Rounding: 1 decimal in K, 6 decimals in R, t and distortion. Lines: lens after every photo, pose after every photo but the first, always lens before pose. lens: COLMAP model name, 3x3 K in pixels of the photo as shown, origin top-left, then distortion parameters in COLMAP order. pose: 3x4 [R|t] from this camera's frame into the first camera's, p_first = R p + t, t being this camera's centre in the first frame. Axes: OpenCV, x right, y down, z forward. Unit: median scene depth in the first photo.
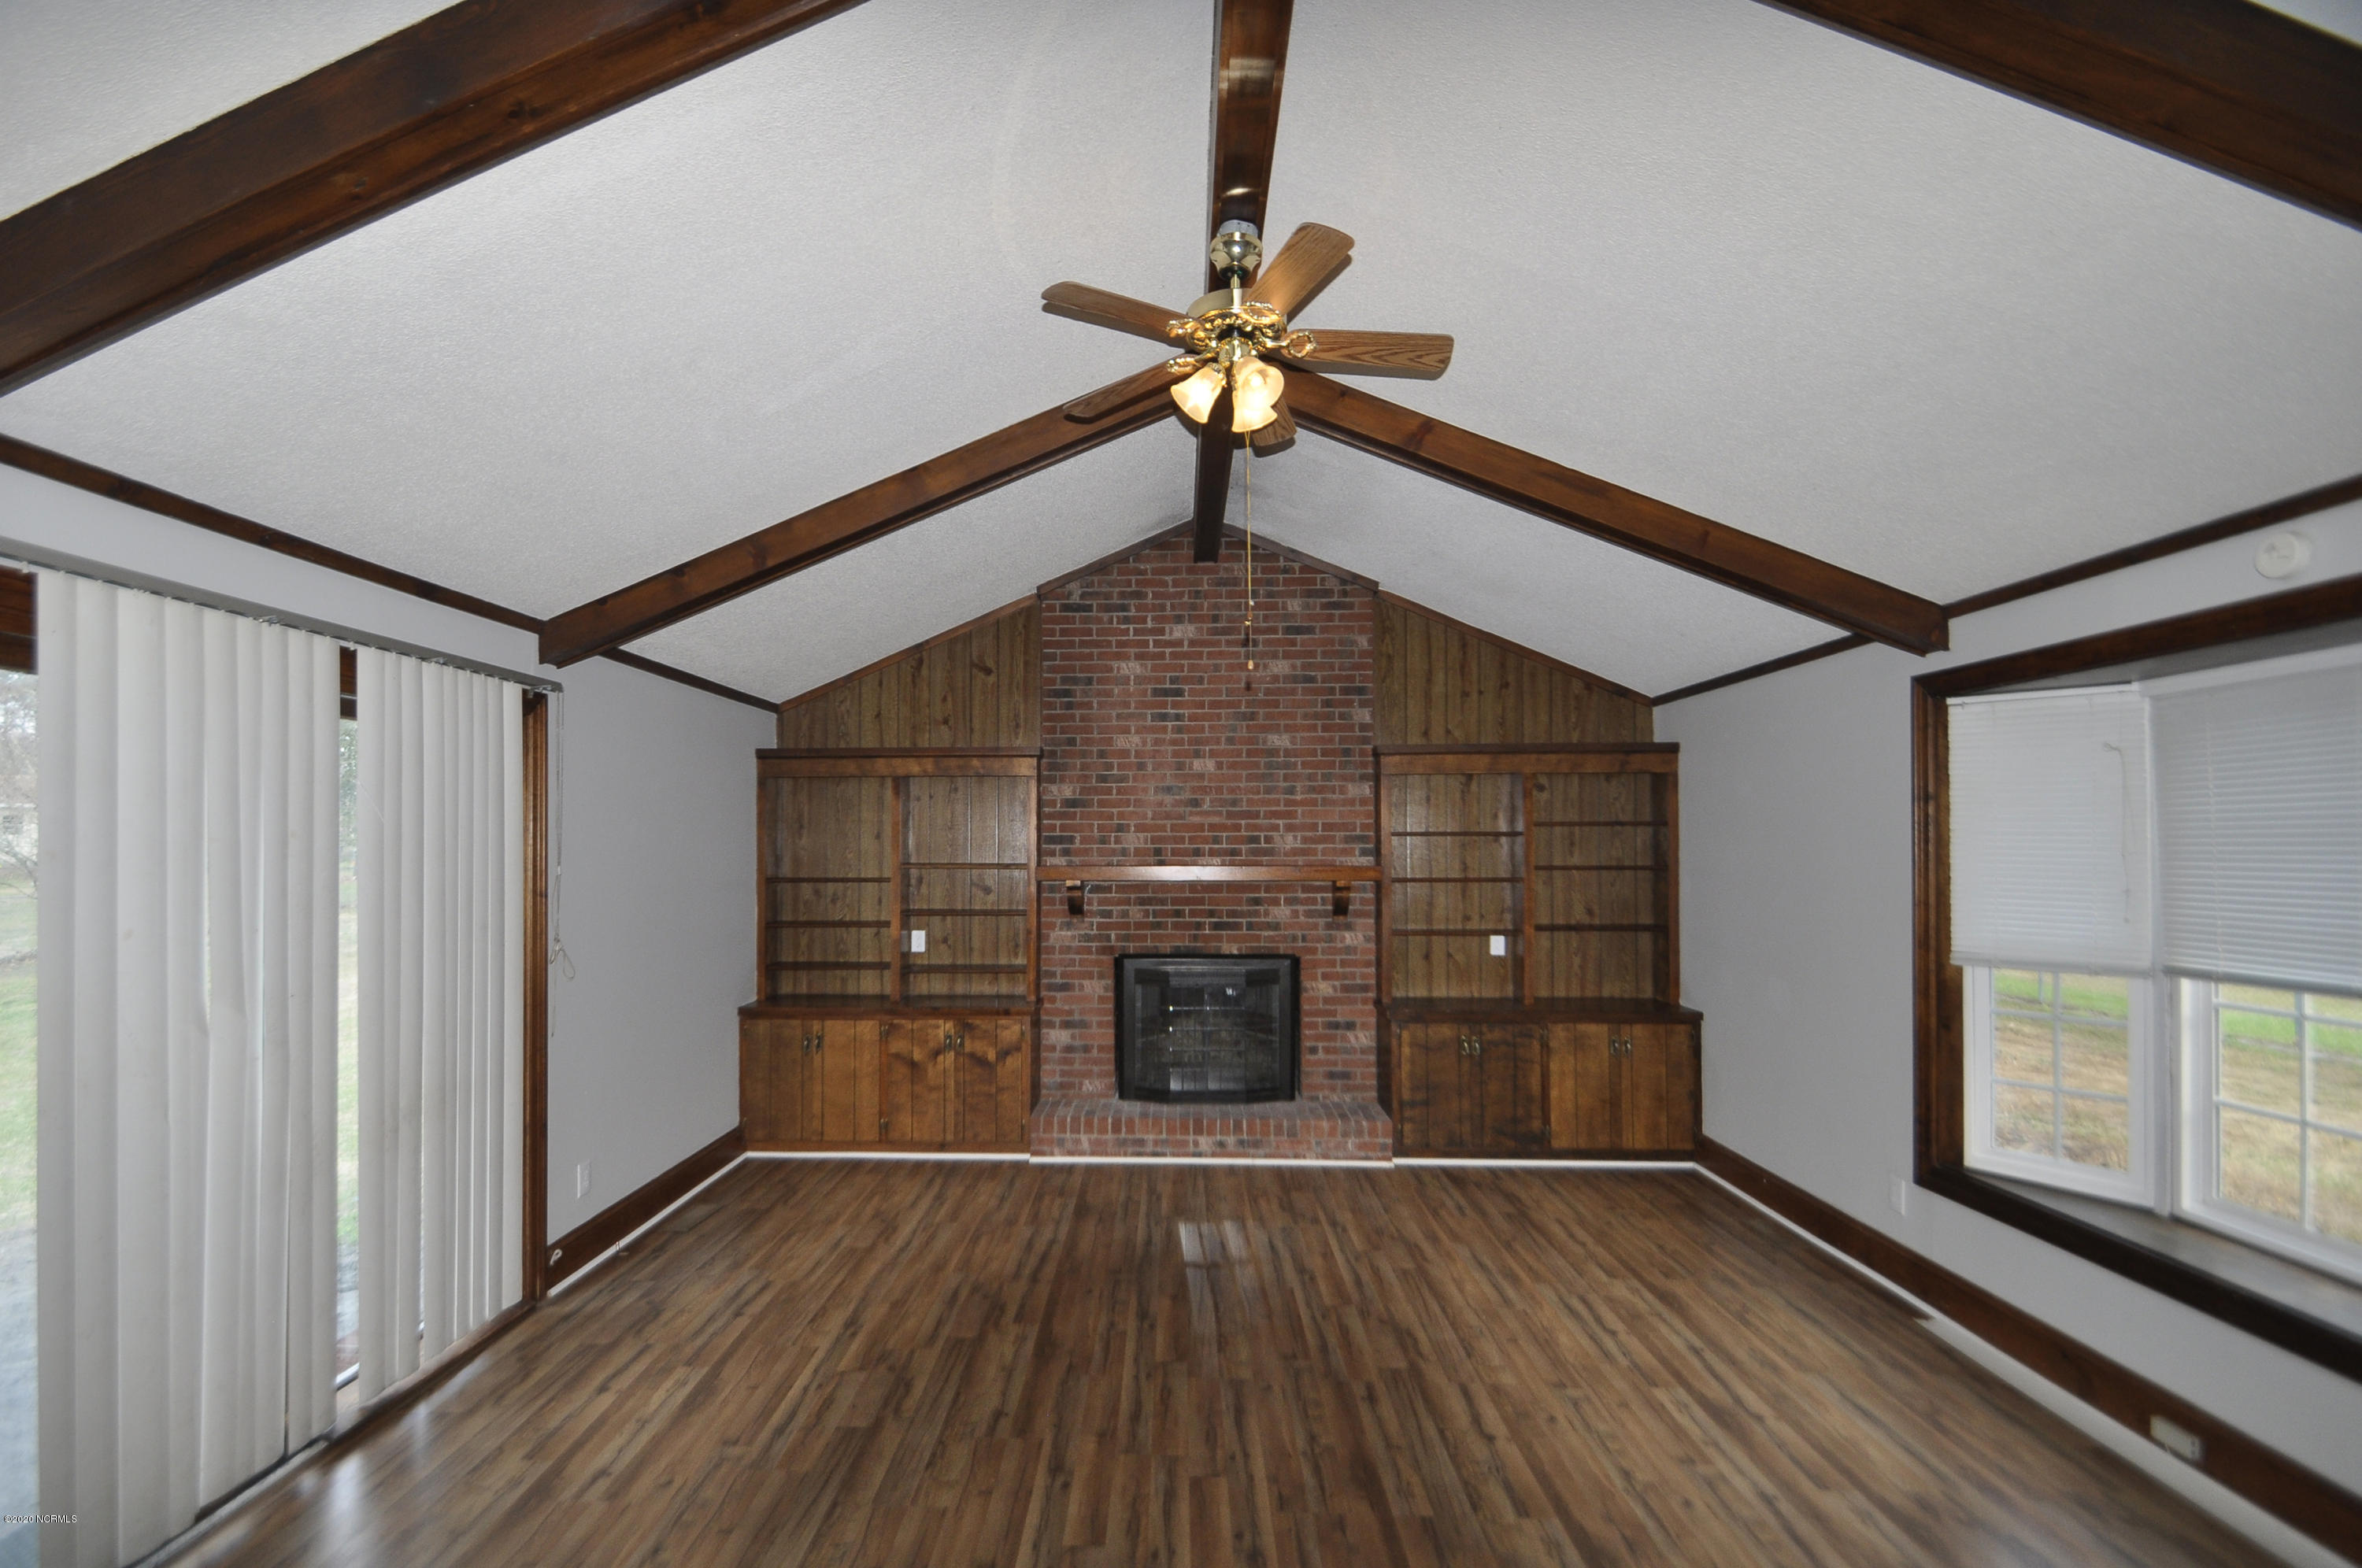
lens RADIAL K [[1035.8, 0, 1153.7], [0, 1035.8, 839.9], [0, 0, 1]] dist [0.001737, 0.000116]
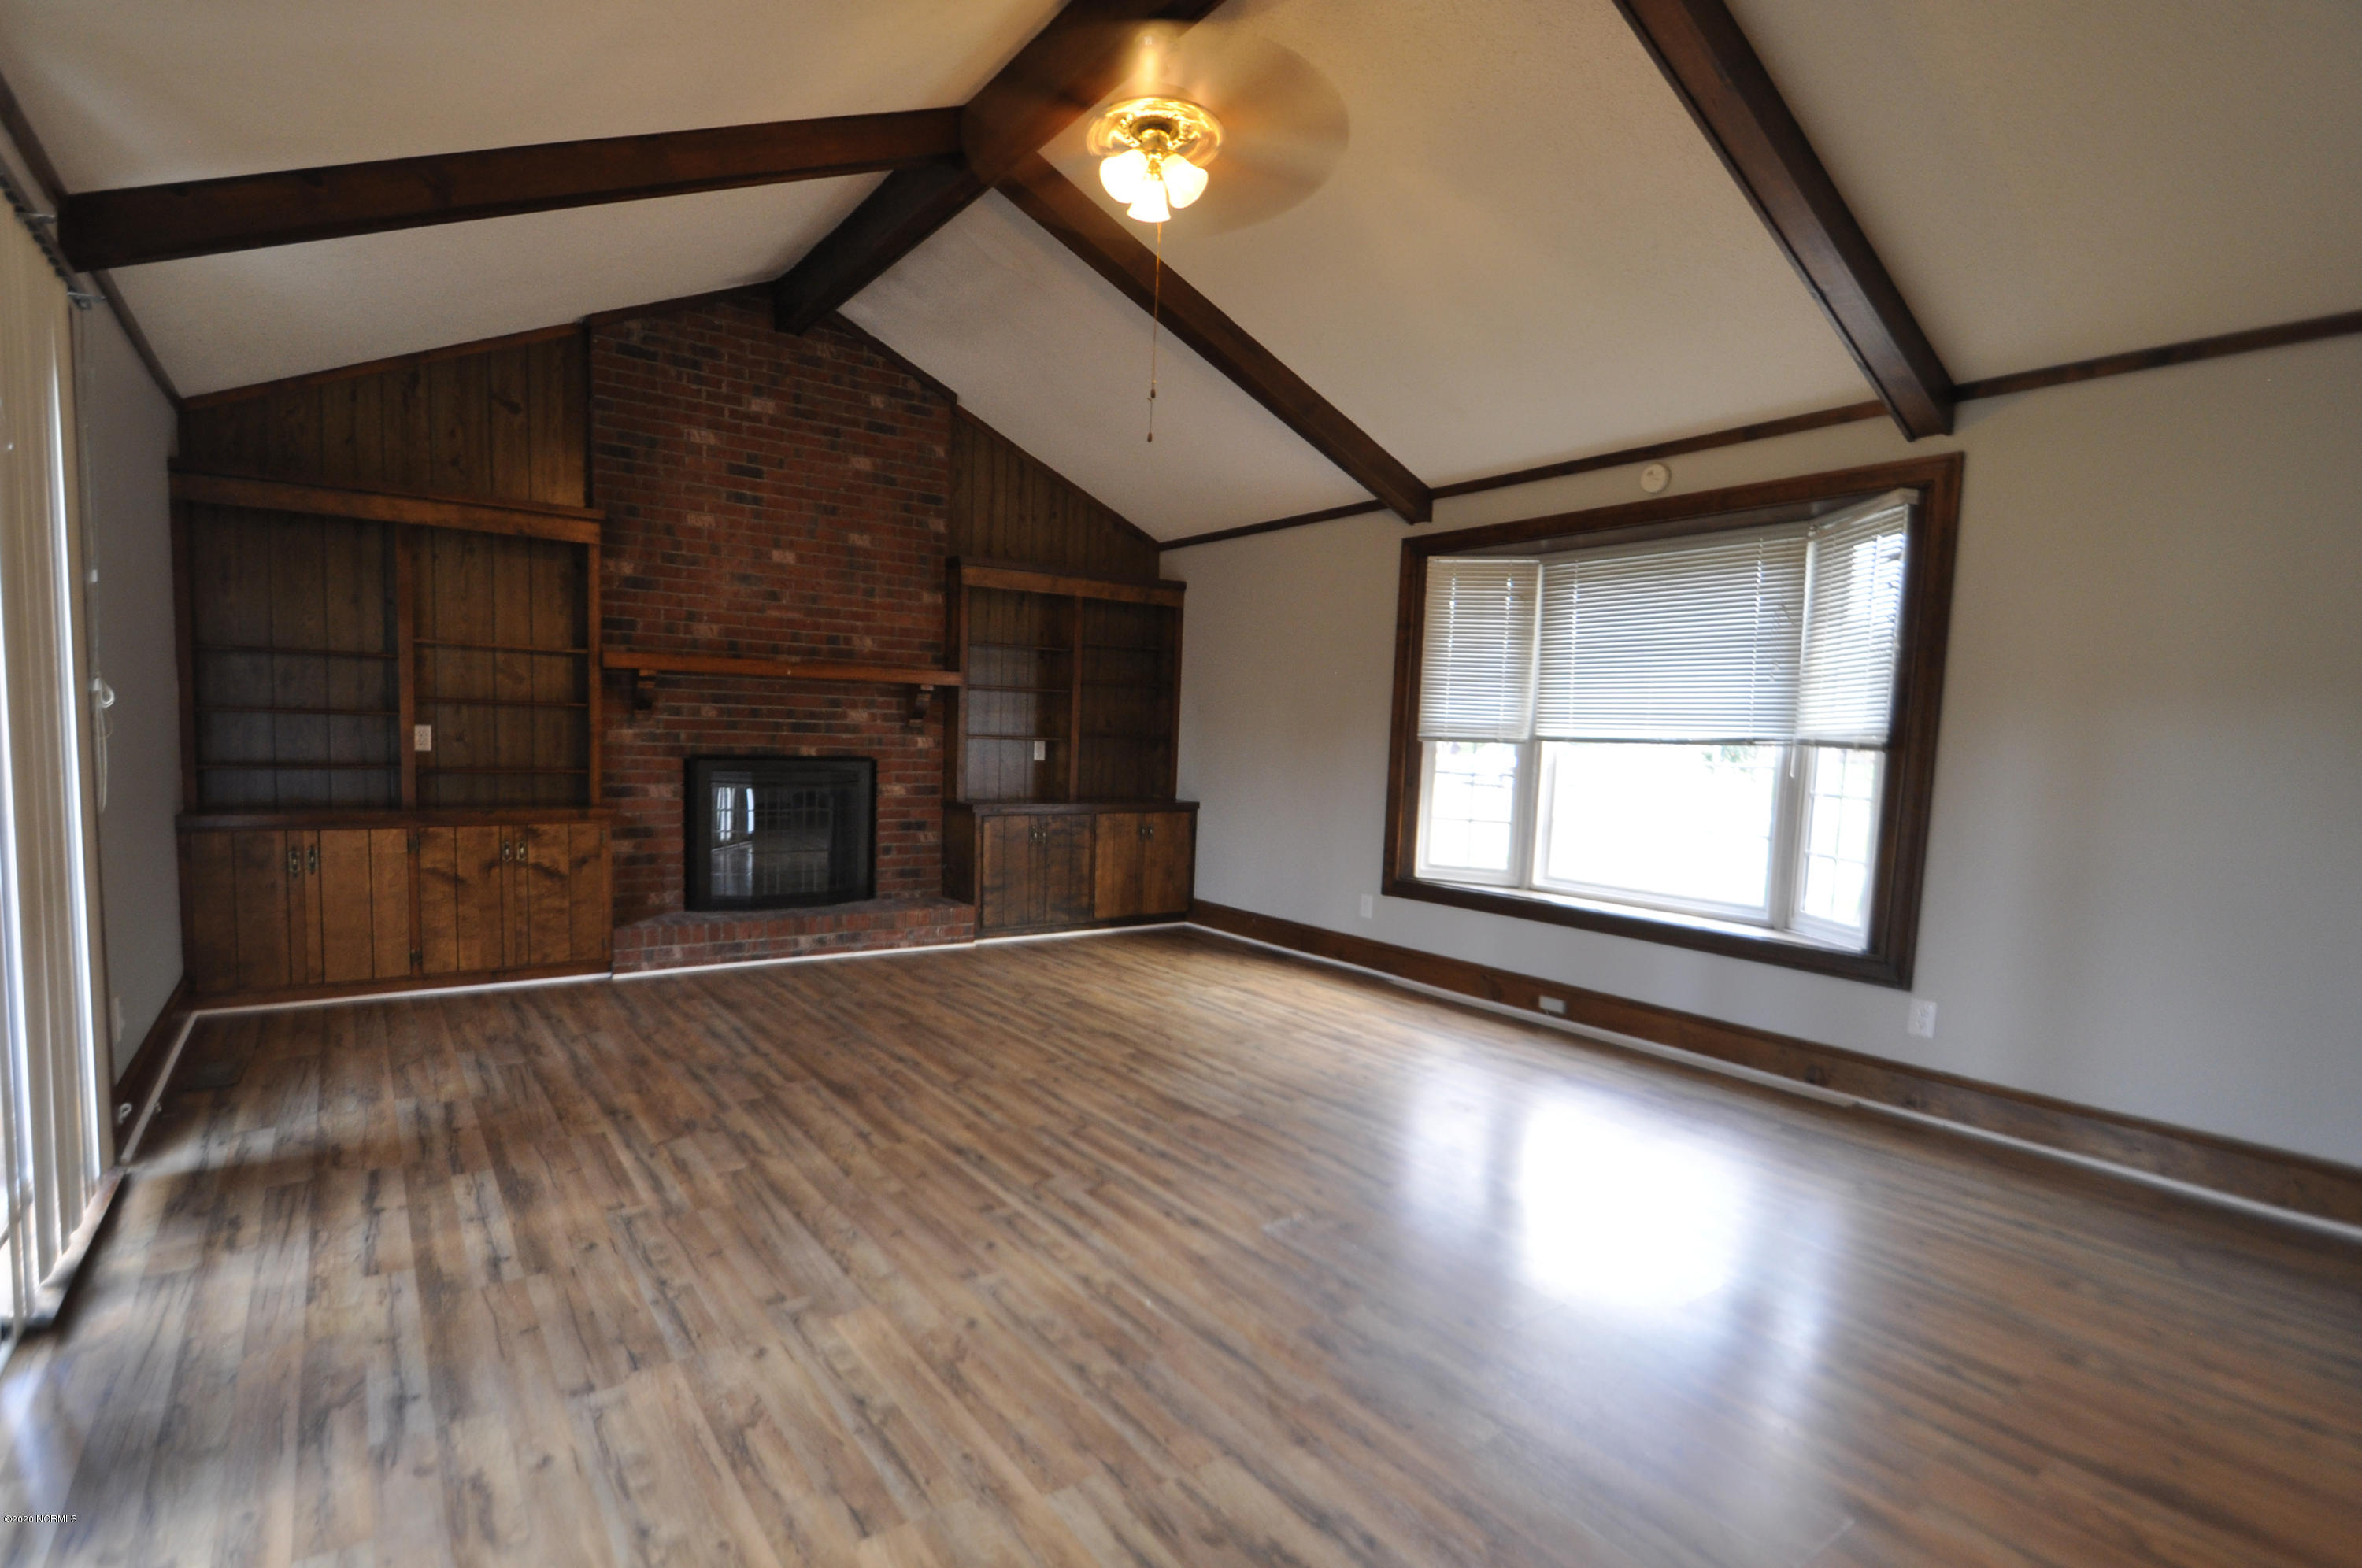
lens RADIAL K [[1089.0, 0, 1100.4], [0, 1089.0, 834.2], [0, 0, 1]] dist [0.002285, 0.000189]
pose [[0.809725, -0.028843, 0.586100, -0.309913], [-0.037282, 0.994245, 0.100436, 0.070011], [-0.585624, -0.103177, 0.803990, 0.004242]]
